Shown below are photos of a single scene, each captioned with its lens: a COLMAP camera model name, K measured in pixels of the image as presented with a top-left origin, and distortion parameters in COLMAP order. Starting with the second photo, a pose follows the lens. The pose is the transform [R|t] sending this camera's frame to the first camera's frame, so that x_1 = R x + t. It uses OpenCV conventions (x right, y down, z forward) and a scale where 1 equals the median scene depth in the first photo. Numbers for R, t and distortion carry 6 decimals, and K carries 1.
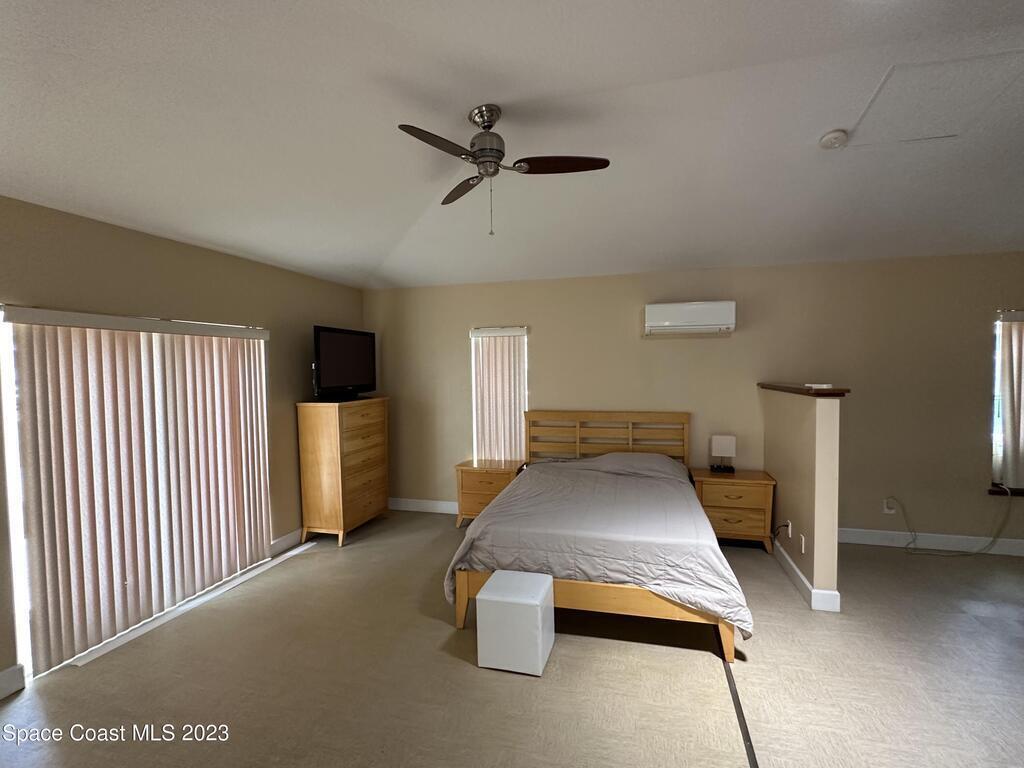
lens RADIAL K [[484.3, 0, 512.5], [0, 484.3, 383.4], [0, 0, 1]] dist [-0.000748, -0.001130]
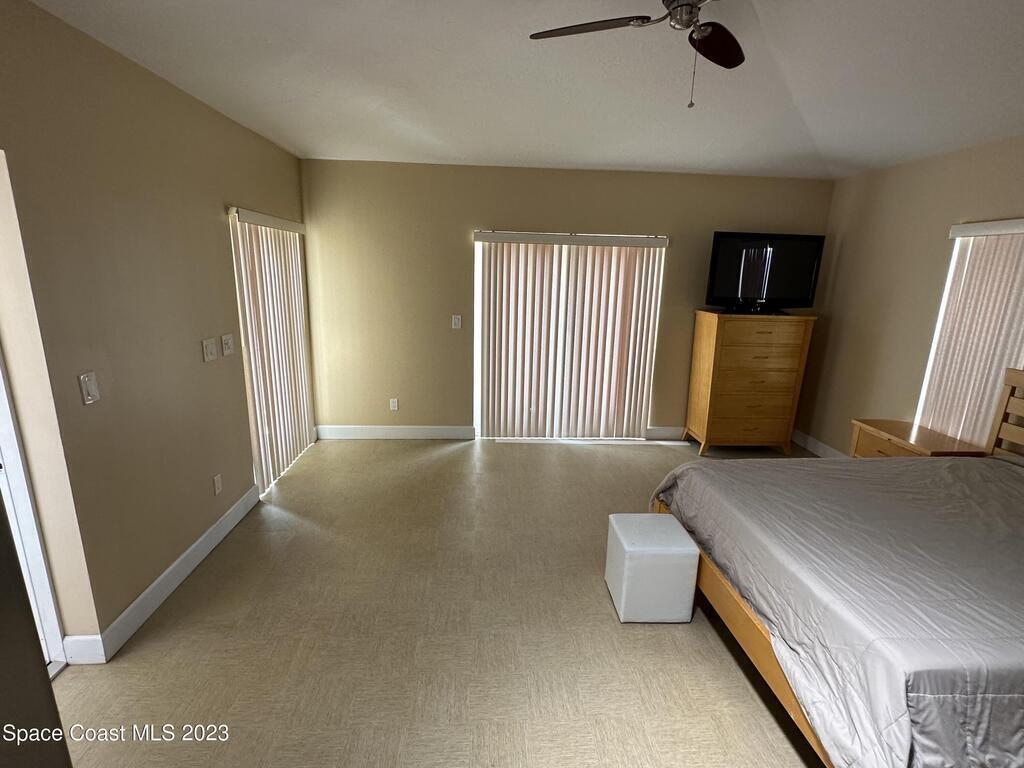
lens RADIAL K [[484.3, 0, 511.2], [0, 484.3, 382.5], [0, 0, 1]] dist [-0.000748, -0.001130]
pose [[0.323335, 0.241413, -0.914972, 0.499851], [-0.066068, 0.970310, 0.232667, -0.029956], [0.943976, -0.014779, 0.329684, 0.343458]]
